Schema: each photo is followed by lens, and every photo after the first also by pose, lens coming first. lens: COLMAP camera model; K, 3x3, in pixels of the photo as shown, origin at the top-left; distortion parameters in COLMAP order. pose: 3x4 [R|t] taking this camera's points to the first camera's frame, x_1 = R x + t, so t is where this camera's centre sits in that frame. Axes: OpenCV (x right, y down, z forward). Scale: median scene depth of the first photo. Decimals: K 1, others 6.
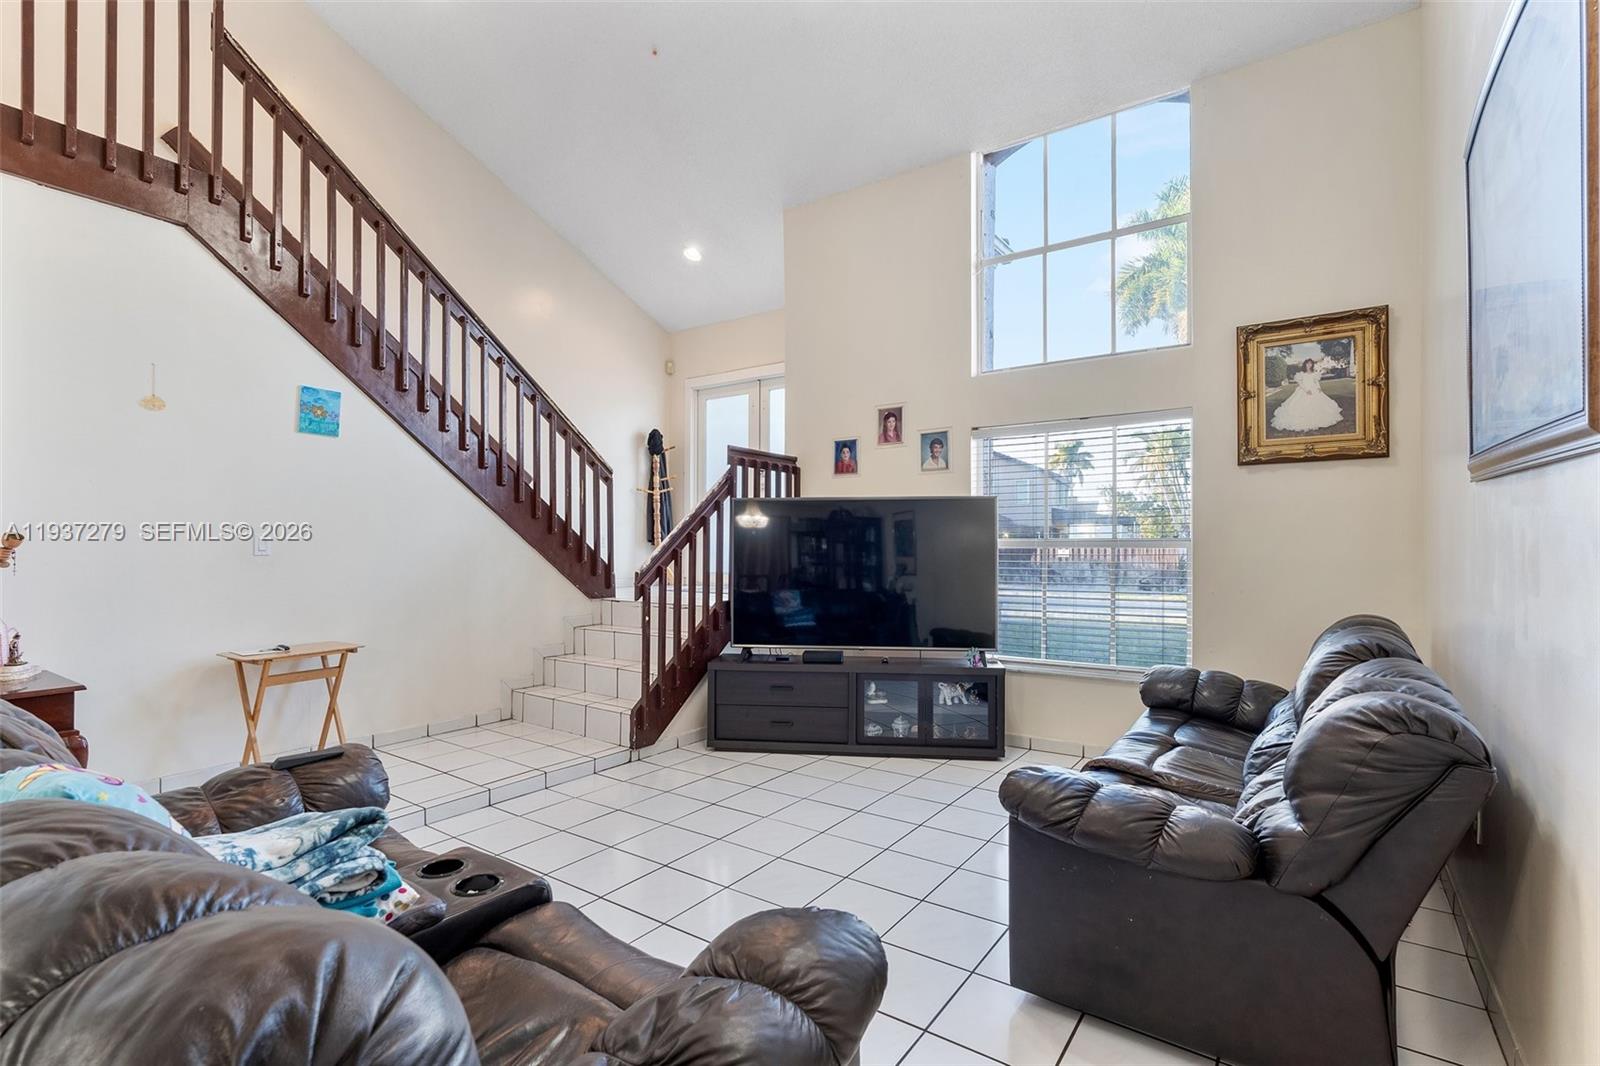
lens RADIAL K [[761.3, 0, 812.2], [0, 761.3, 536.7], [0, 0, 1]] dist [-0.004971, 0.001590]
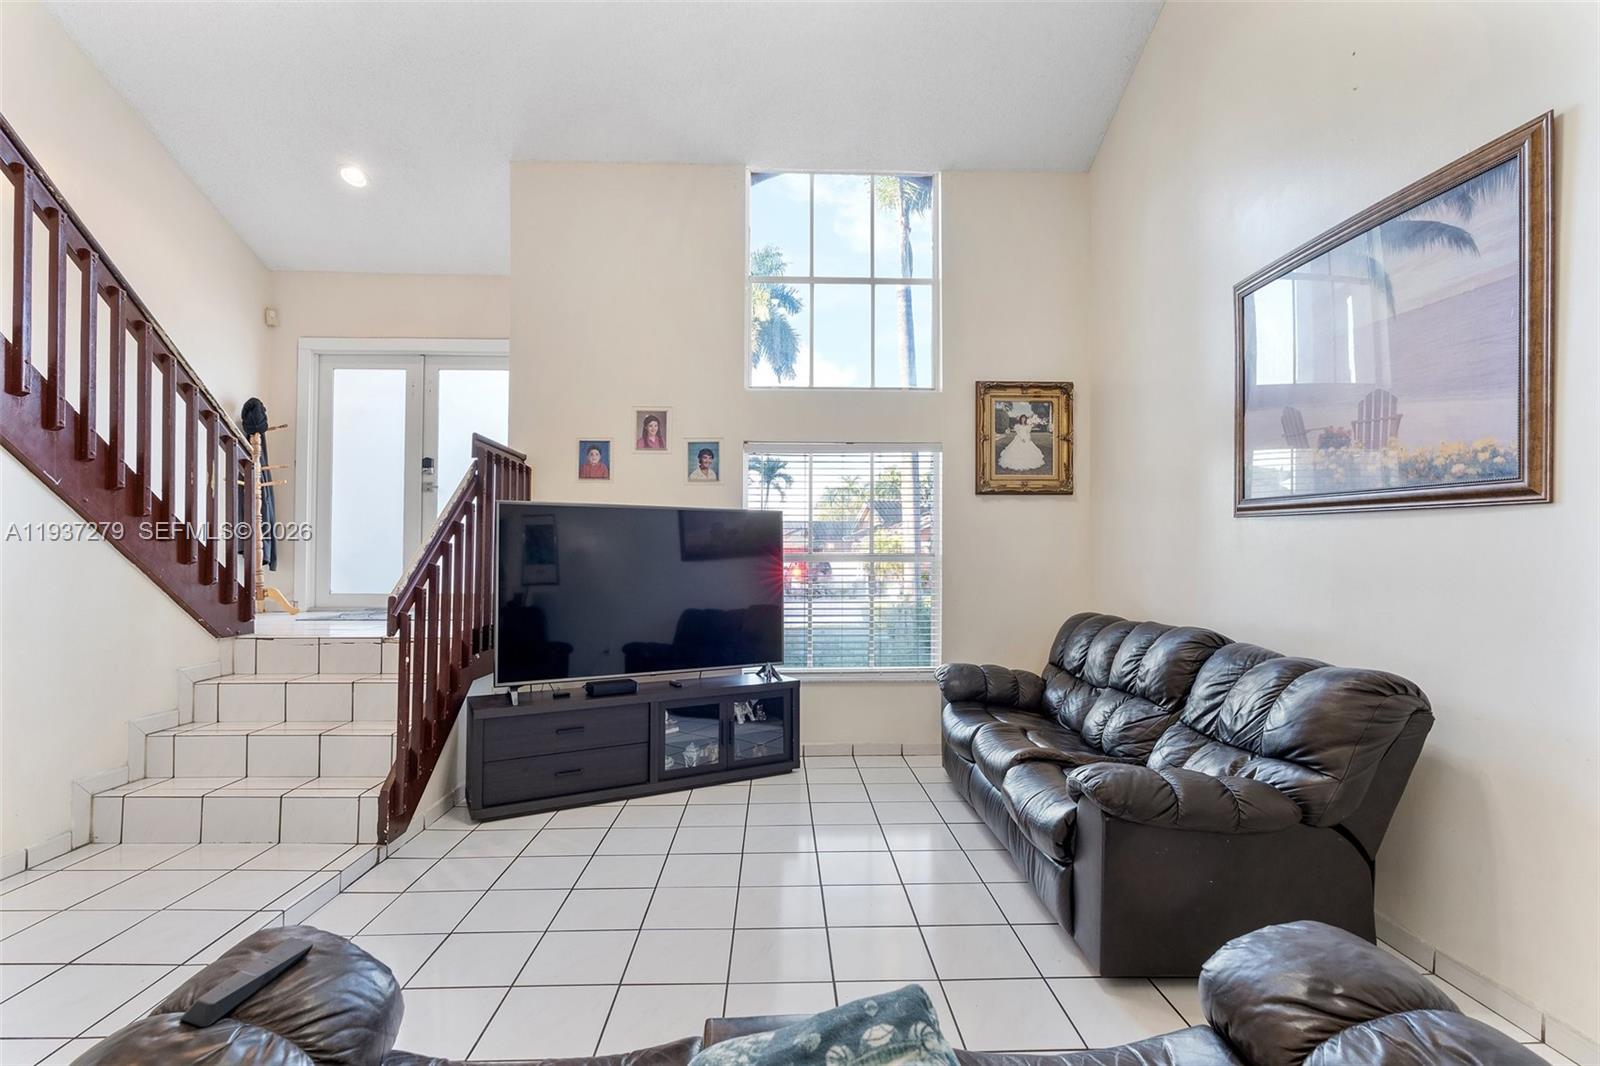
lens RADIAL K [[733.1, 0, 804.2], [0, 733.1, 539.4], [0, 0, 1]] dist [-0.002024, 0.001368]
pose [[0.798189, 0.017709, 0.602147, -0.326096], [-0.008928, 0.999806, -0.017569, 0.001330], [-0.602341, 0.008648, 0.798192, 0.203179]]
